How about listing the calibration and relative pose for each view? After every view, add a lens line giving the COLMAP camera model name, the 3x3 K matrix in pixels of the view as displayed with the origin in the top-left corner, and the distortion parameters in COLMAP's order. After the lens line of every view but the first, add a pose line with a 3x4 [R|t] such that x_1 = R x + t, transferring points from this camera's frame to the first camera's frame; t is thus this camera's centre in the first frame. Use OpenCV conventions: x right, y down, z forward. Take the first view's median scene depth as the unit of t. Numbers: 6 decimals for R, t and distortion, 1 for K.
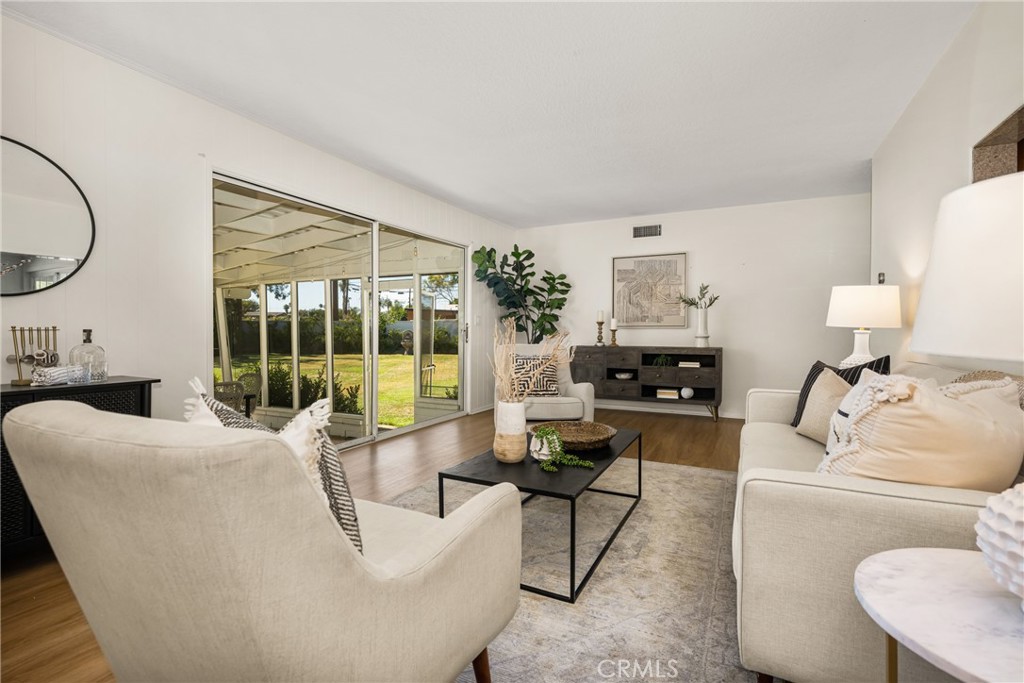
lens RADIAL K [[482.9, 0, 496.8], [0, 482.9, 345.6], [0, 0, 1]] dist [0.001971, 0.000266]
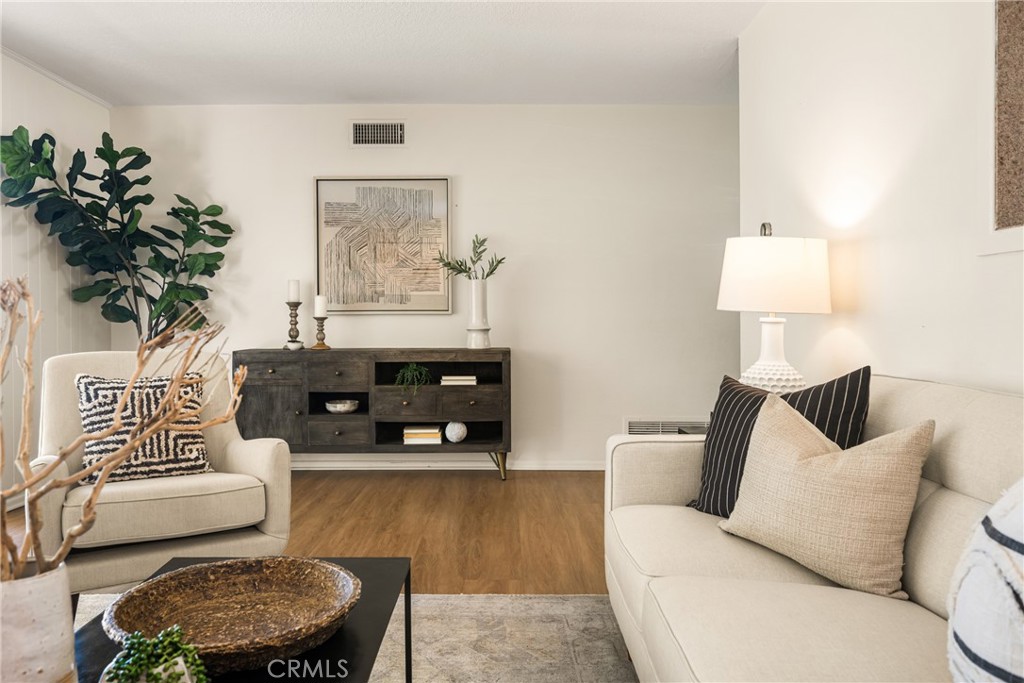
lens RADIAL K [[778.8, 0, 490.9], [0, 778.8, 341.6], [0, 0, 1]] dist [0.002463, -0.000383]
pose [[0.892259, -0.015793, 0.451247, 0.028847], [0.016772, 0.999858, 0.001830, -0.005523], [-0.451212, 0.005935, 0.892397, 0.177484]]
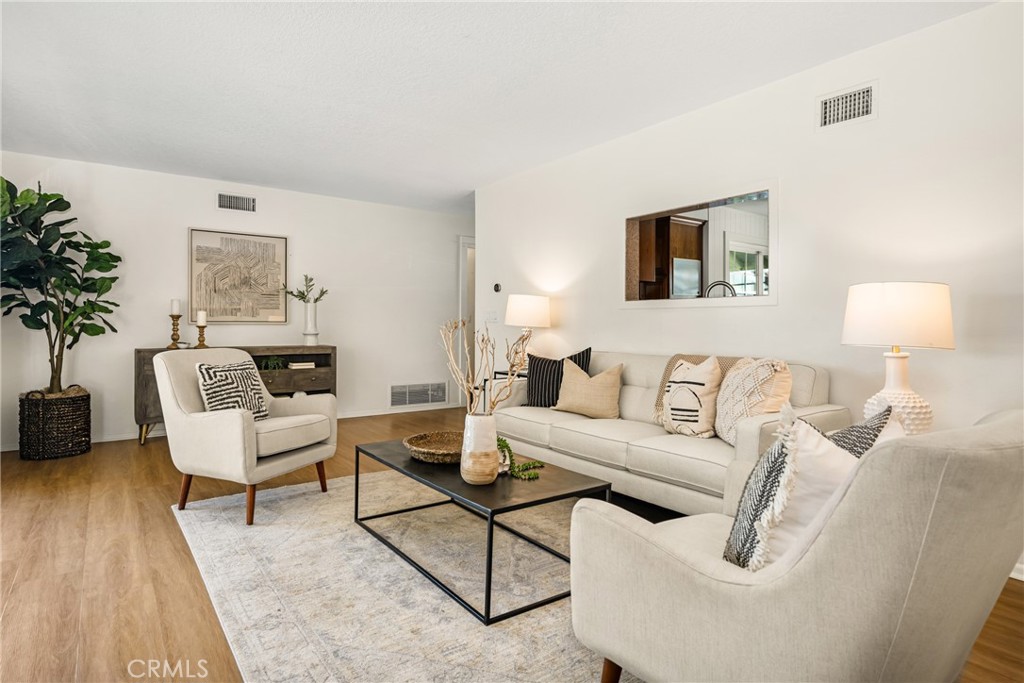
lens RADIAL K [[558.6, 0, 512.1], [0, 558.6, 335.9], [0, 0, 1]] dist [-0.000781, -0.000115]
pose [[0.439422, -0.017098, 0.898118, -0.327912], [0.024249, 0.999680, 0.007167, -0.012315], [-0.897953, 0.018629, 0.439696, 0.192168]]
